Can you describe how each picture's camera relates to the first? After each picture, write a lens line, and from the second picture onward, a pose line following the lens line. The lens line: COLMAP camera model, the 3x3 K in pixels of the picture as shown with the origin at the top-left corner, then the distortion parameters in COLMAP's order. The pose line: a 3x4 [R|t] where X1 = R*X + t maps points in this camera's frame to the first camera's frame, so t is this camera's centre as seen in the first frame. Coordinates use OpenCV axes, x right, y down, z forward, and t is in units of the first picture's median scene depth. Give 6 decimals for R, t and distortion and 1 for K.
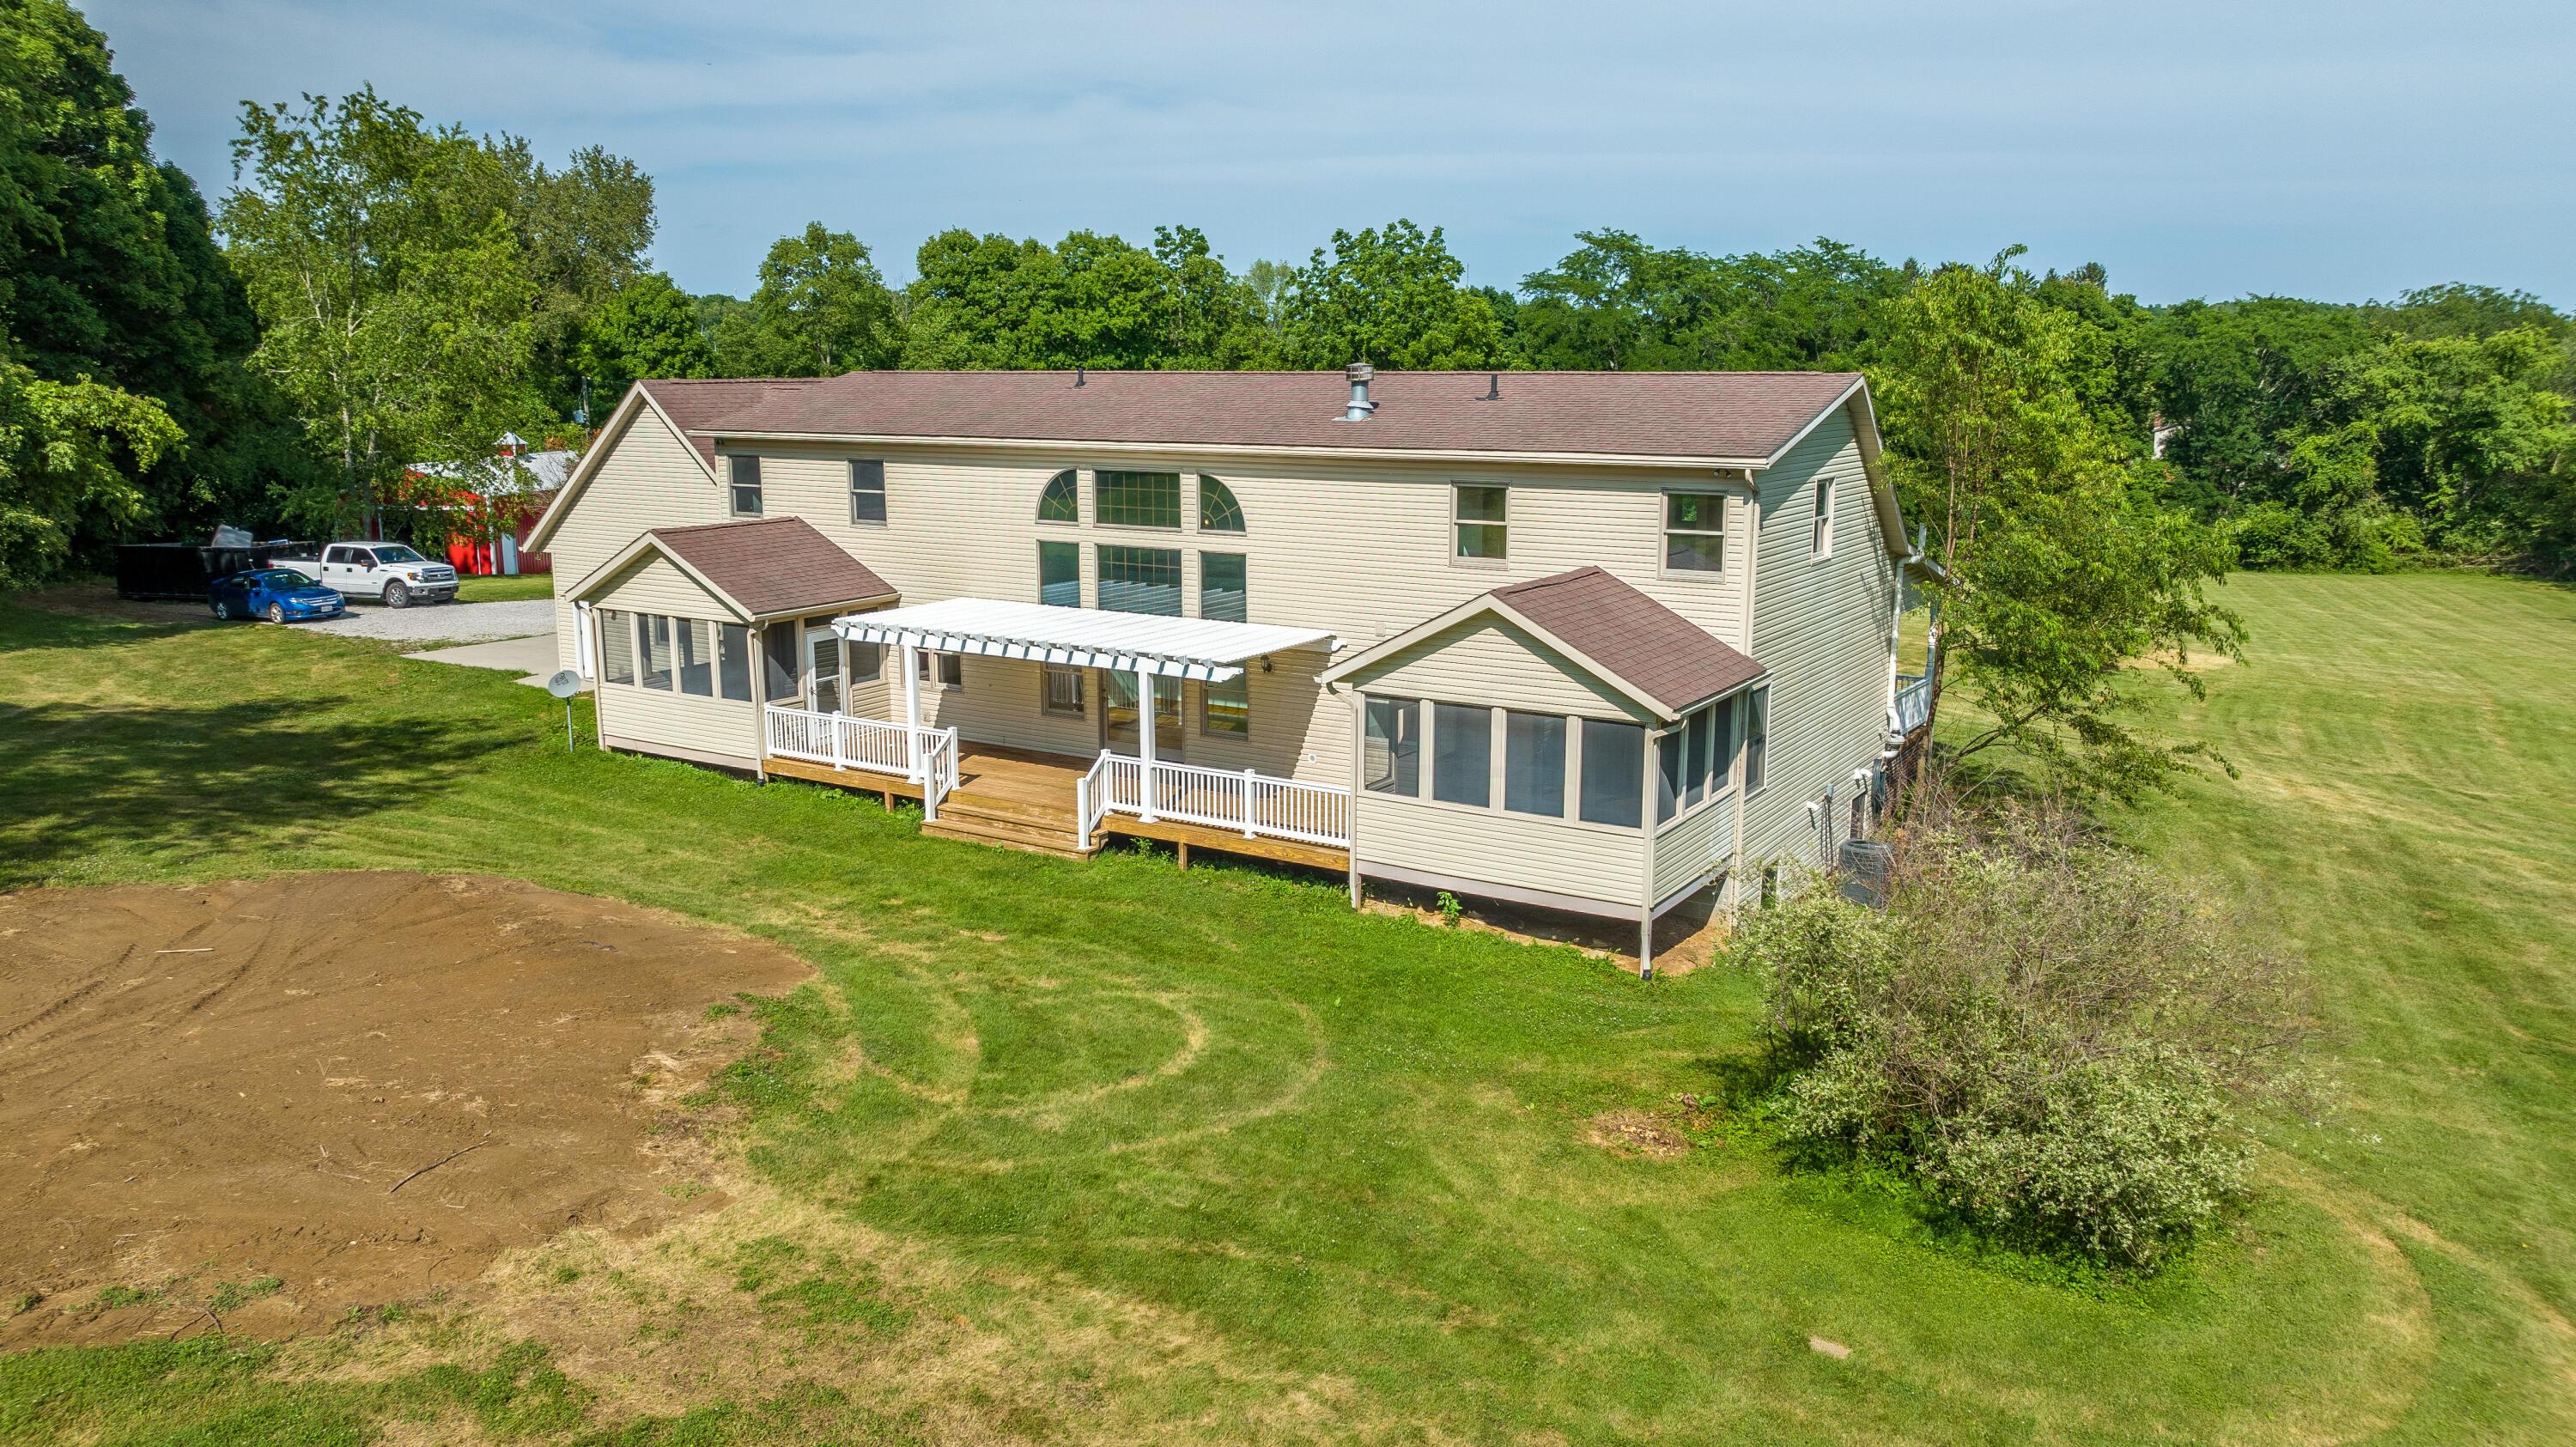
lens RADIAL K [[1814.3, 0, 1288.0], [0, 1814.3, 723.5], [0, 0, 1]] dist [-0.010514, 0.002229]
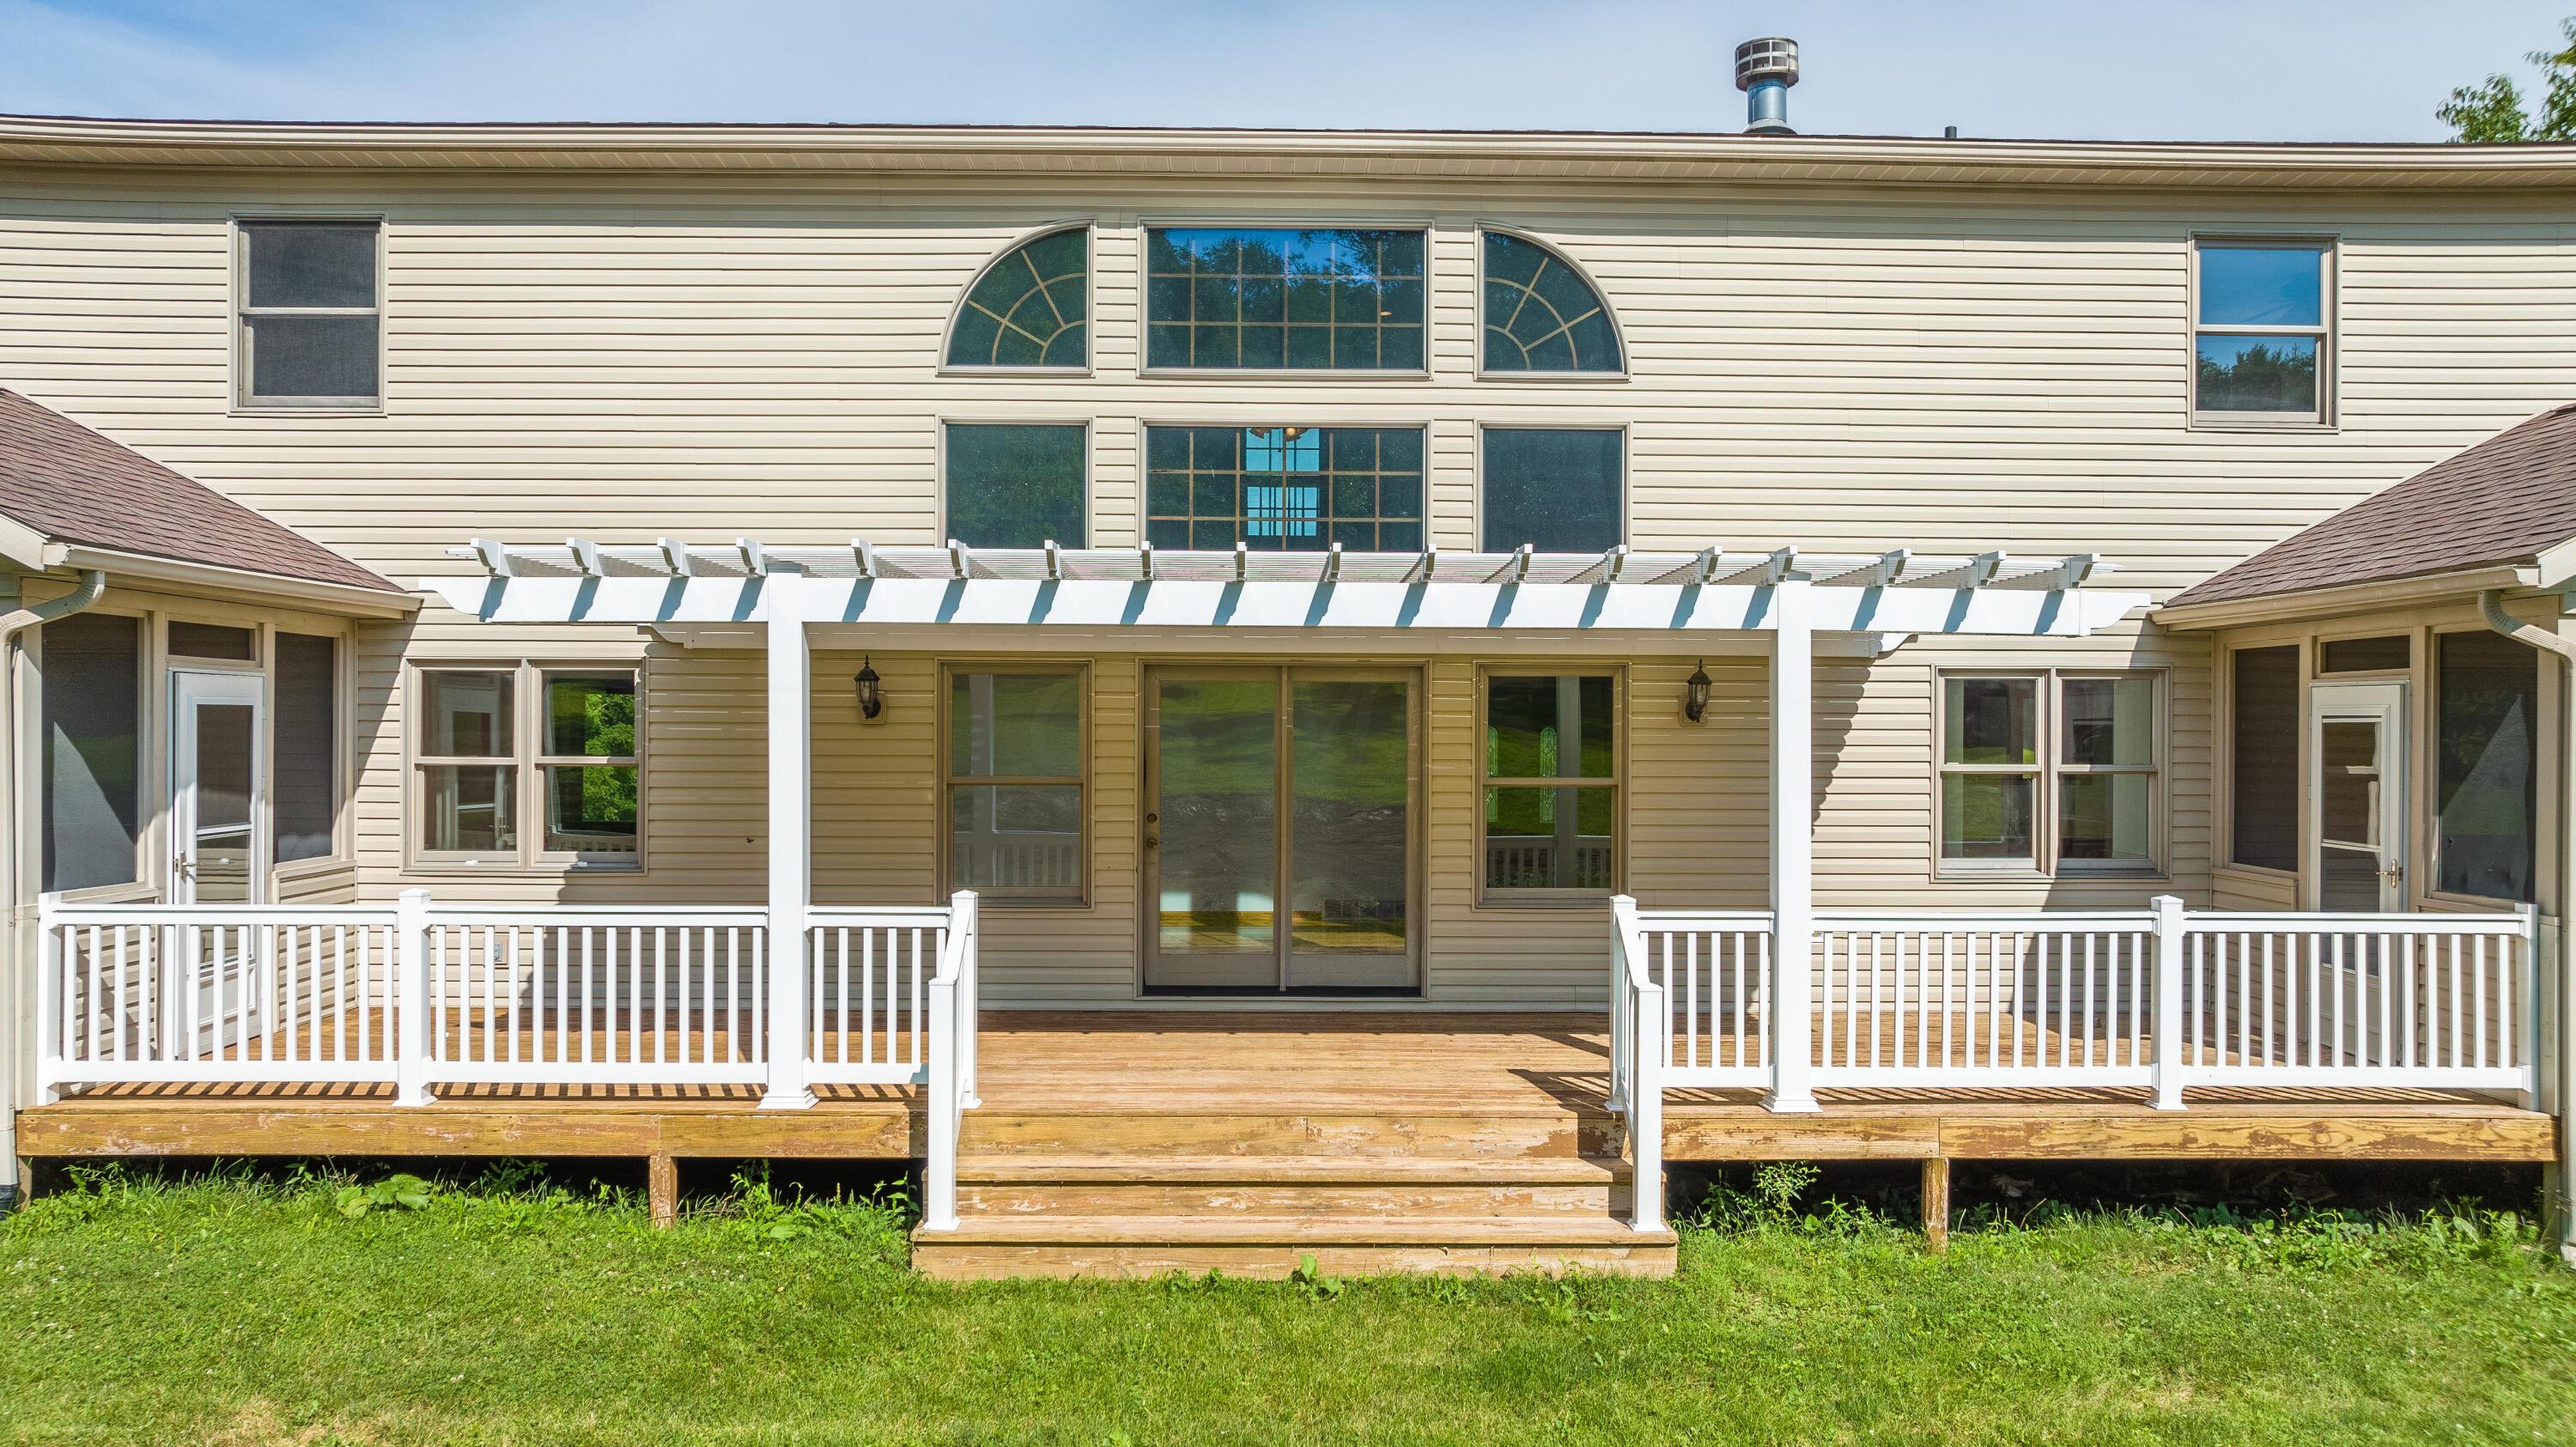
lens RADIAL K [[1814.3, 0, 1288.0], [0, 1814.3, 723.5], [0, 0, 1]] dist [-0.010514, 0.002229]
pose [[0.837213, 0.007584, 0.546824, -0.294726], [0.100377, 0.980786, -0.167283, 0.029139], [-0.537586, 0.194940, 0.820365, 0.706120]]
